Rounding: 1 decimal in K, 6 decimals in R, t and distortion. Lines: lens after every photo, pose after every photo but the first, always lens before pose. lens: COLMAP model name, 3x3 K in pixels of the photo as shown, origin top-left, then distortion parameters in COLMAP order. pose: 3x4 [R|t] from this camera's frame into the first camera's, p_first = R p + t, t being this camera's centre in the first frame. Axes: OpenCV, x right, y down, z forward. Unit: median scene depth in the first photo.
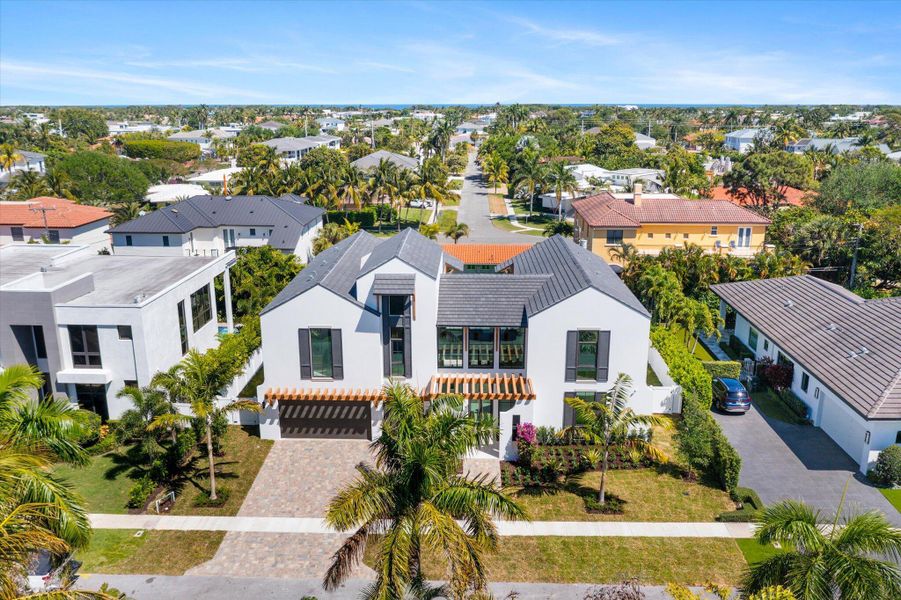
lens RADIAL K [[697.9, 0, 443.5], [0, 697.9, 301.0], [0, 0, 1]] dist [-0.014805, -0.014212]
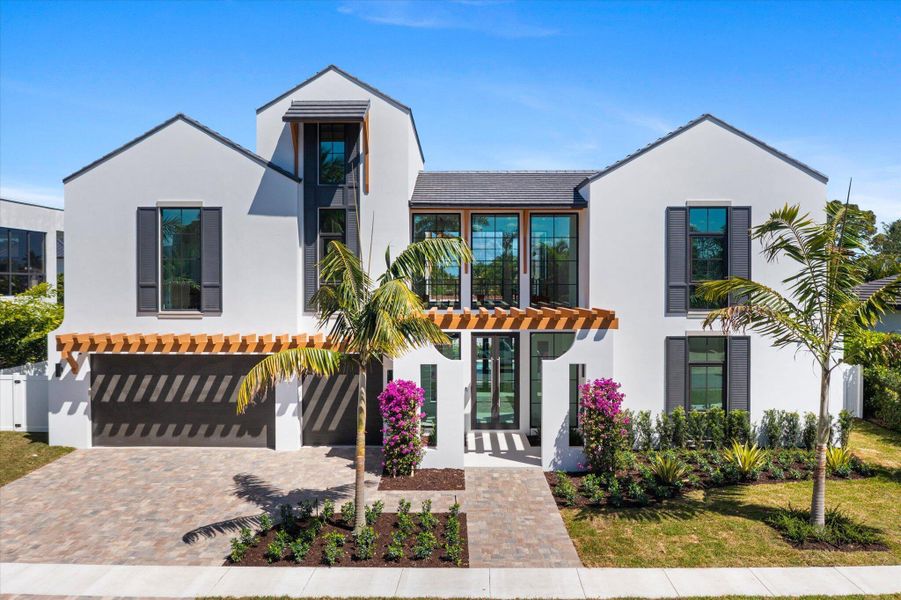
lens RADIAL K [[697.9, 0, 448.3], [0, 697.9, 294.4], [0, 0, 1]] dist [-0.014805, -0.014212]
pose [[0.999718, 0.004783, 0.023252, 0.006552], [0.001185, 0.968210, -0.250137, 0.220162], [-0.023709, 0.250094, 0.967931, 0.503612]]
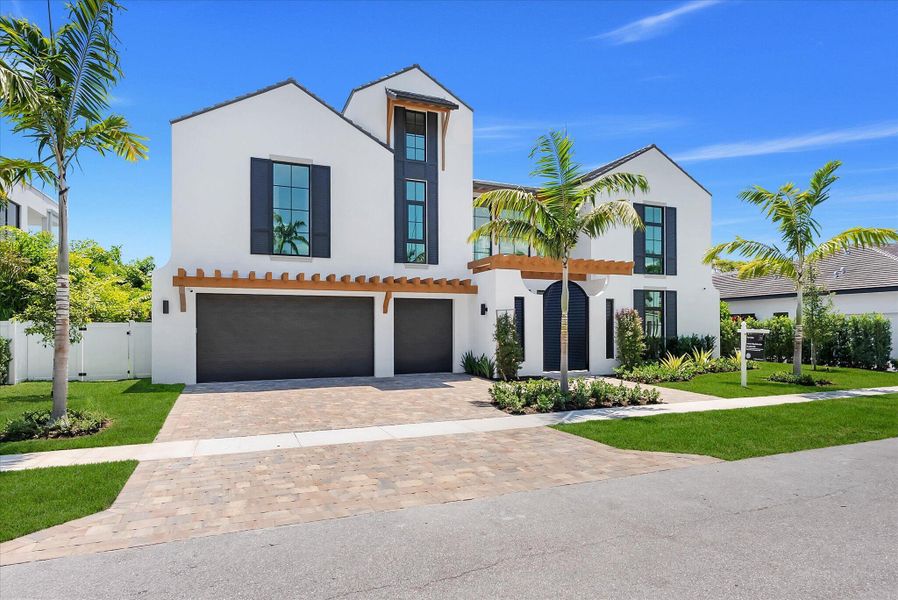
lens RADIAL K [[517.3, 0, 458.2], [0, 517.3, 334.7], [0, 0, 1]] dist [0.002883, -0.003733]
pose [[0.905200, -0.001527, 0.424983, -0.225603], [0.111283, 0.965954, -0.233557, 0.278036], [-0.410157, 0.258709, 0.874552, 0.592797]]
